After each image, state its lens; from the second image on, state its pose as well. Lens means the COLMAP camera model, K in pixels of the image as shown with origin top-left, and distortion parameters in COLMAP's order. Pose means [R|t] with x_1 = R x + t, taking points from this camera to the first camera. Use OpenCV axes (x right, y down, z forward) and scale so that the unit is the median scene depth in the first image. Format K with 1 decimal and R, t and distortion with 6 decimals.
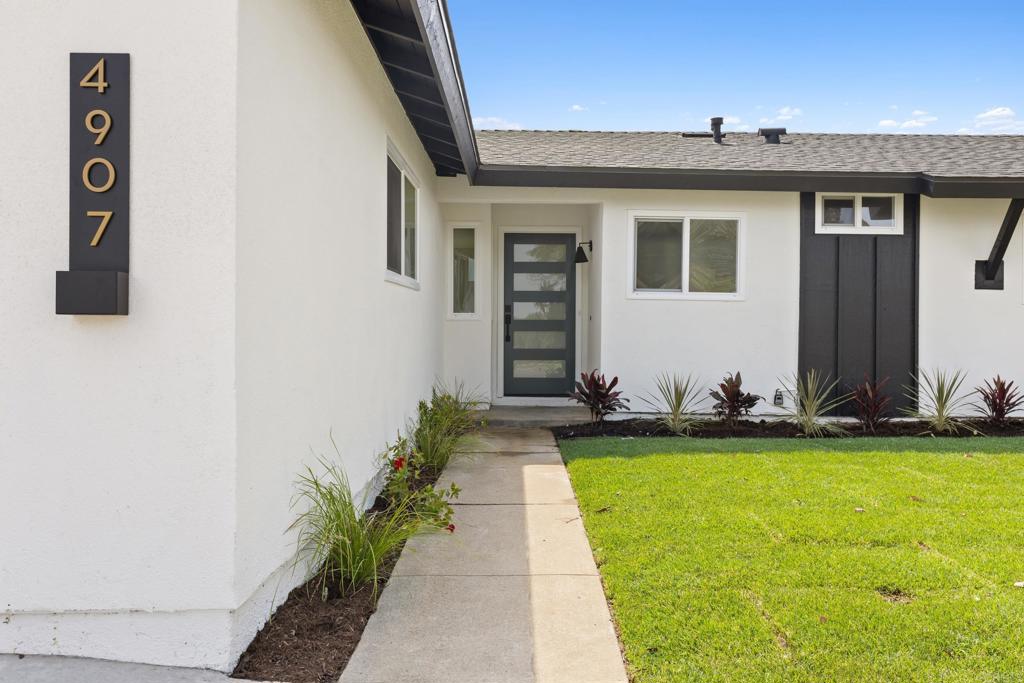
lens RADIAL K [[840.5, 0, 507.7], [0, 840.5, 339.9], [0, 0, 1]] dist [0.013212, -0.000638]
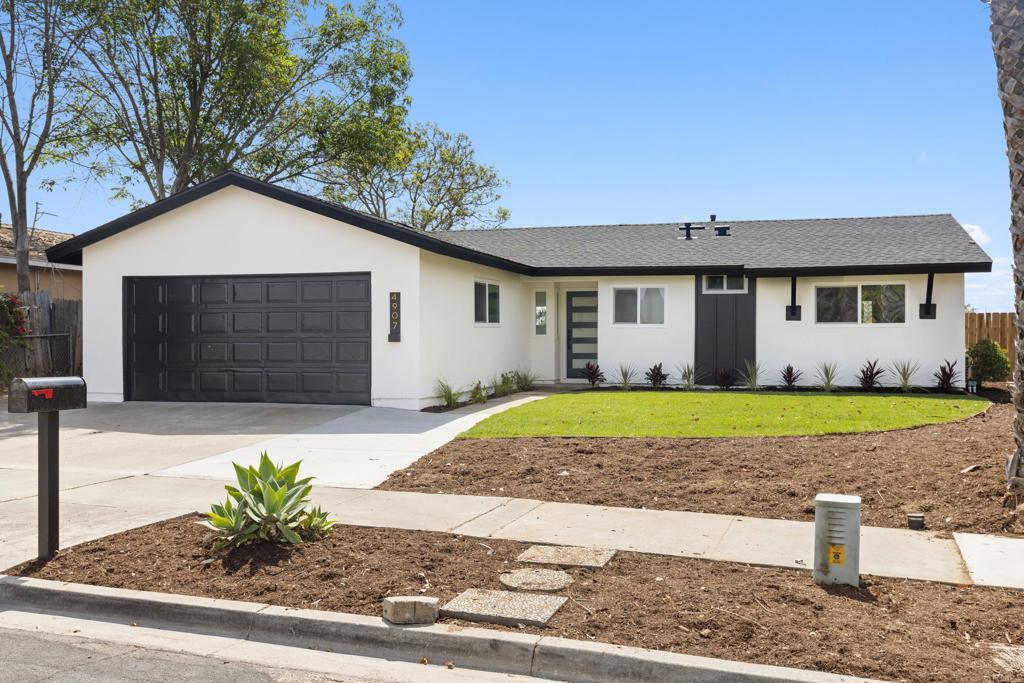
lens RADIAL K [[968.2, 0, 514.3], [0, 968.2, 342.5], [0, 0, 1]] dist [-0.013636, 0.000000]
pose [[0.968302, -0.007168, -0.249680, 0.505120], [0.004596, 0.999930, -0.010883, 0.012231], [0.249741, 0.009390, 0.968267, -1.350854]]
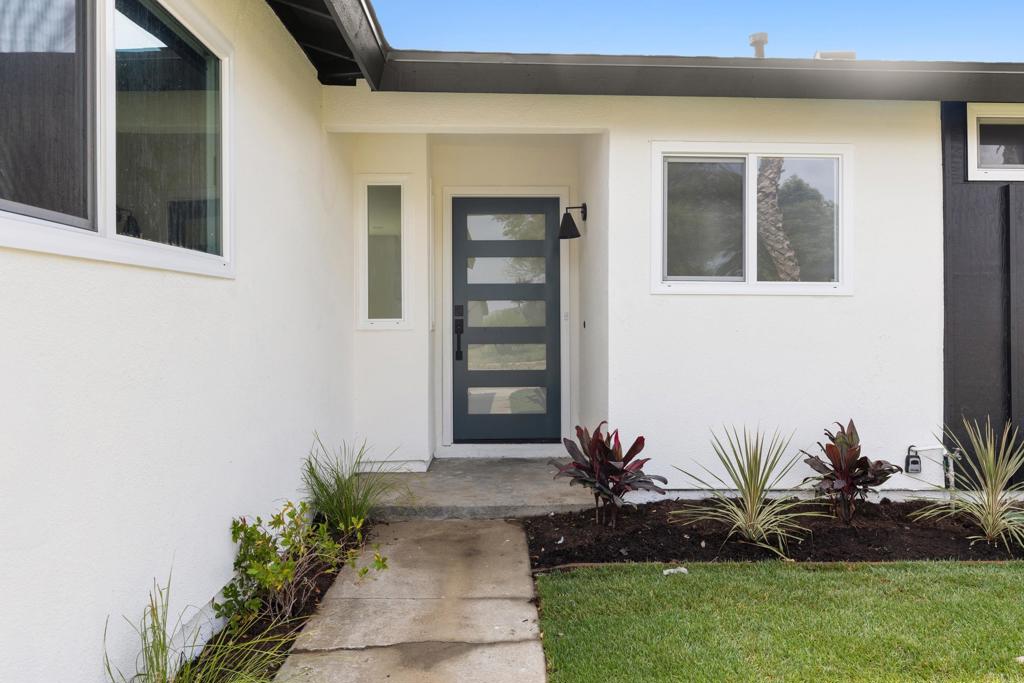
lens RADIAL K [[732.6, 0, 504.8], [0, 732.6, 318.4], [0, 0, 1]] dist [0.003519, -0.001998]
pose [[0.999774, -0.010374, 0.018543, 0.030364], [0.010713, 0.999775, -0.018300, -0.023796], [-0.018349, 0.018495, 0.999661, 0.493678]]
